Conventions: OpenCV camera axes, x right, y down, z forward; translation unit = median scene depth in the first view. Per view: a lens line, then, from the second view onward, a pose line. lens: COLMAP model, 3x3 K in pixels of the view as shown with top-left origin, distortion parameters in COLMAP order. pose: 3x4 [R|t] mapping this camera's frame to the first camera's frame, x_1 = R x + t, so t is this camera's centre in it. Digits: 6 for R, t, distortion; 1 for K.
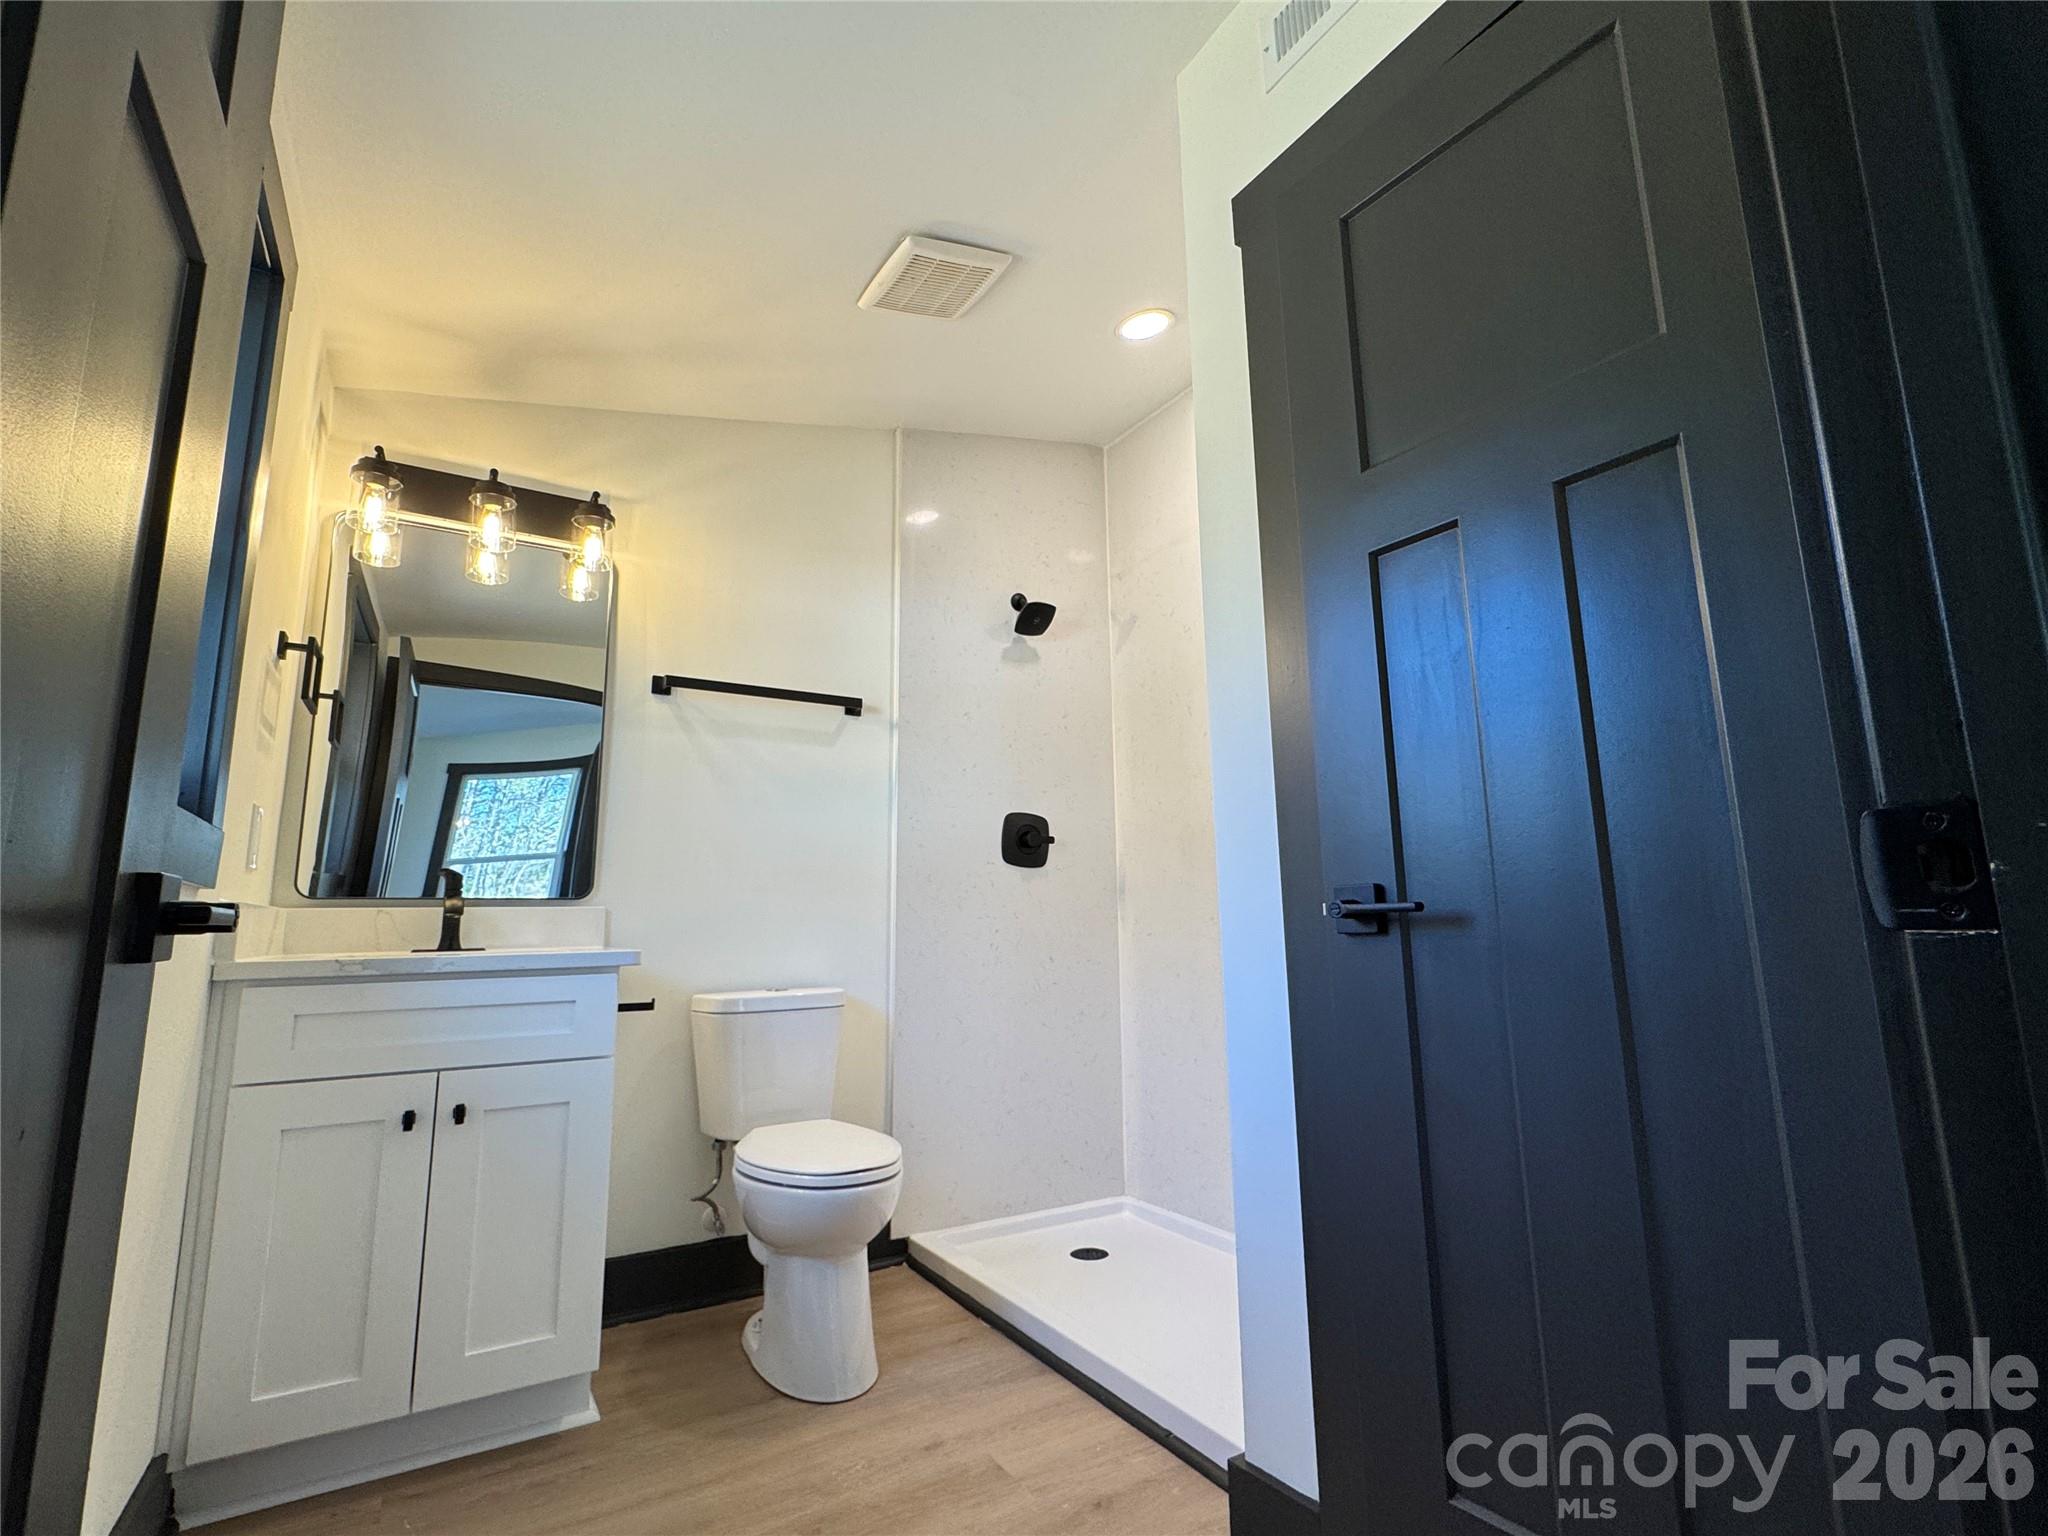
lens RADIAL K [[945.4, 0, 1030.6], [0, 945.4, 759.3], [0, 0, 1]] dist [-0.000550, -0.000947]
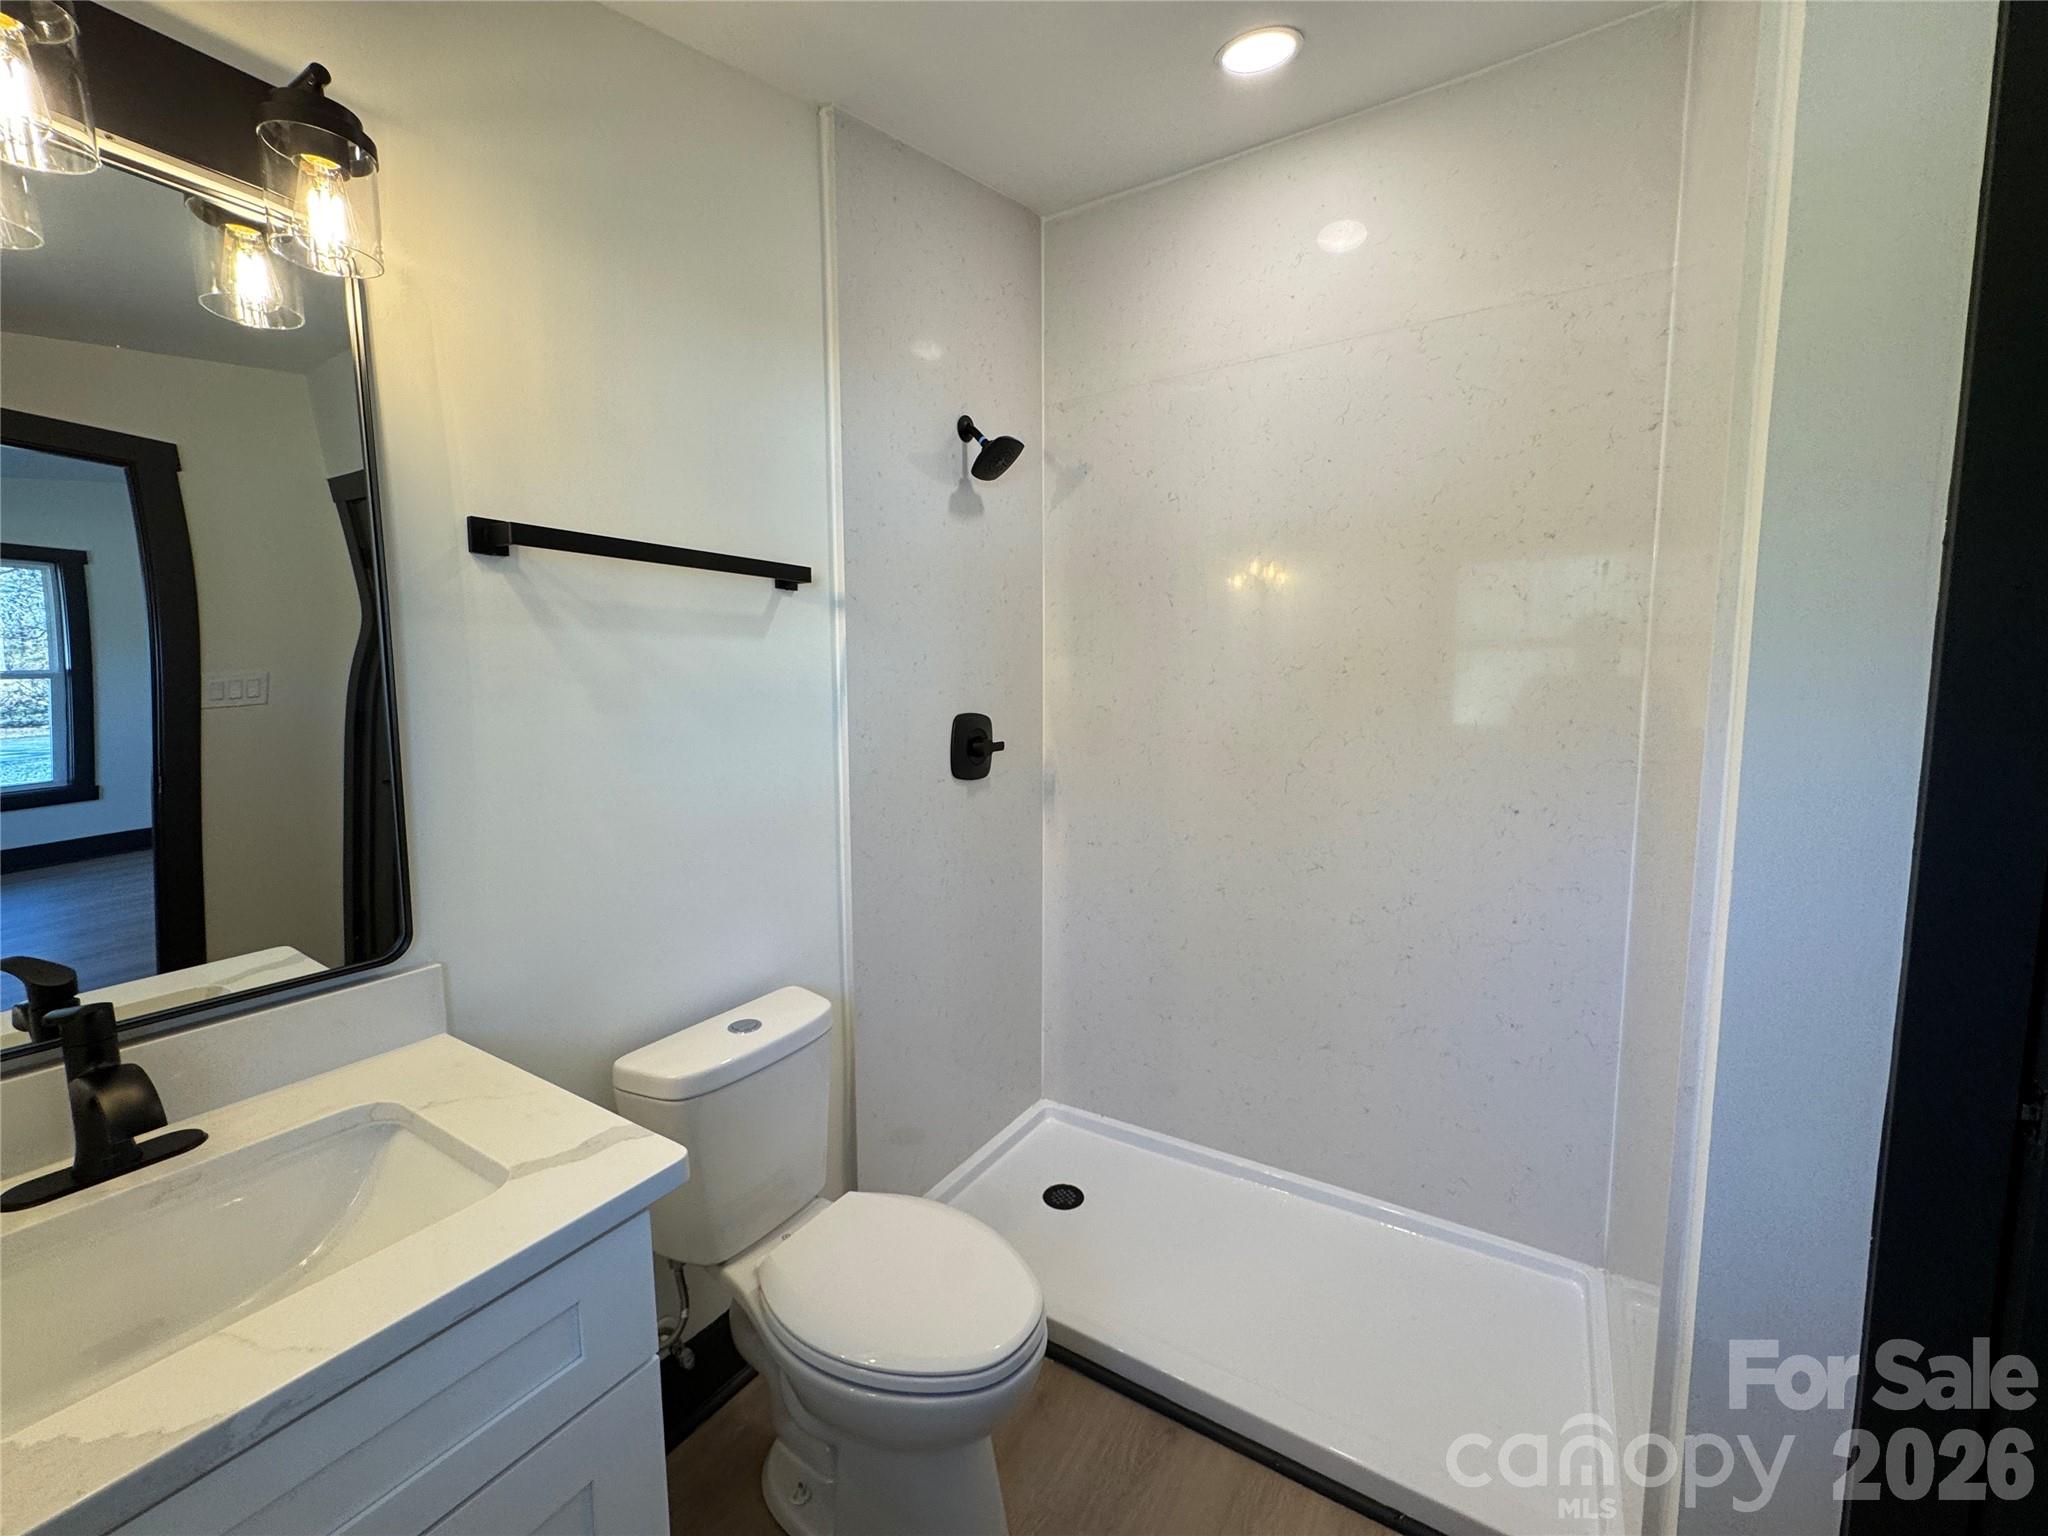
lens RADIAL K [[819.0, 0, 1028.5], [0, 819.0, 762.8], [0, 0, 1]] dist [-0.002898, 0.000410]
pose [[0.896699, -0.033813, 0.441348, -0.295510], [-0.086037, 0.964748, 0.248715, -0.086965], [-0.434199, -0.260995, 0.862179, 0.401925]]
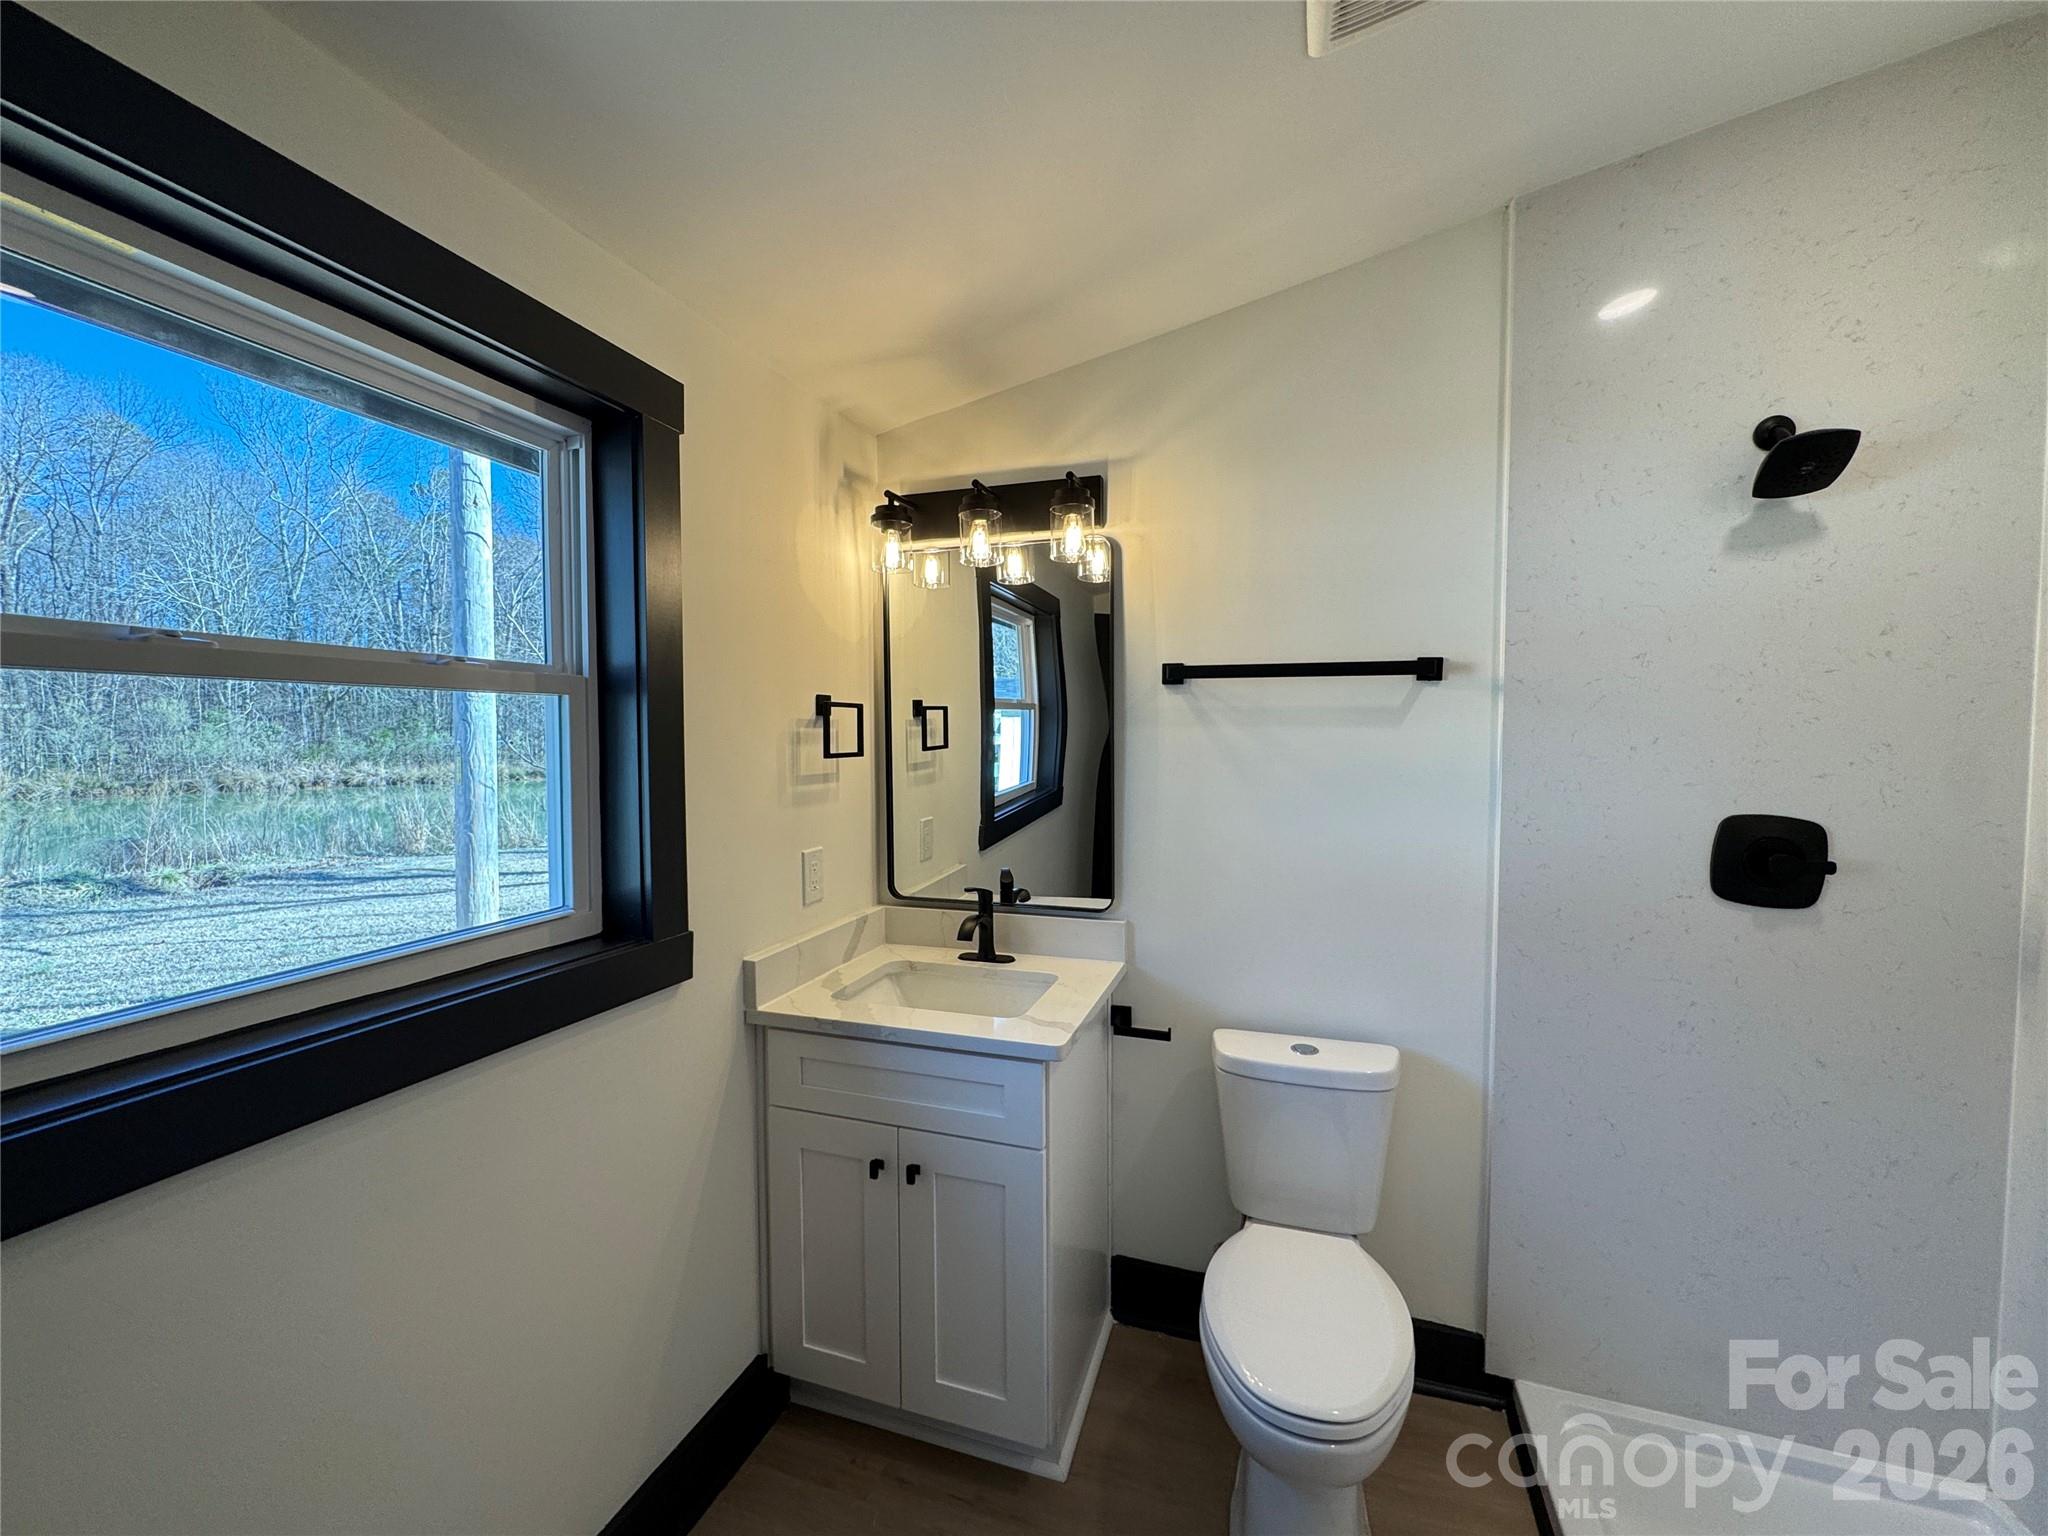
lens RADIAL K [[819.0, 0, 1028.5], [0, 819.0, 763.4], [0, 0, 1]] dist [-0.002898, 0.000410]
pose [[0.636635, 0.047121, -0.769724, 0.098014], [0.125987, 0.978366, 0.164097, -0.125235], [0.760804, -0.201445, 0.616925, 0.379068]]
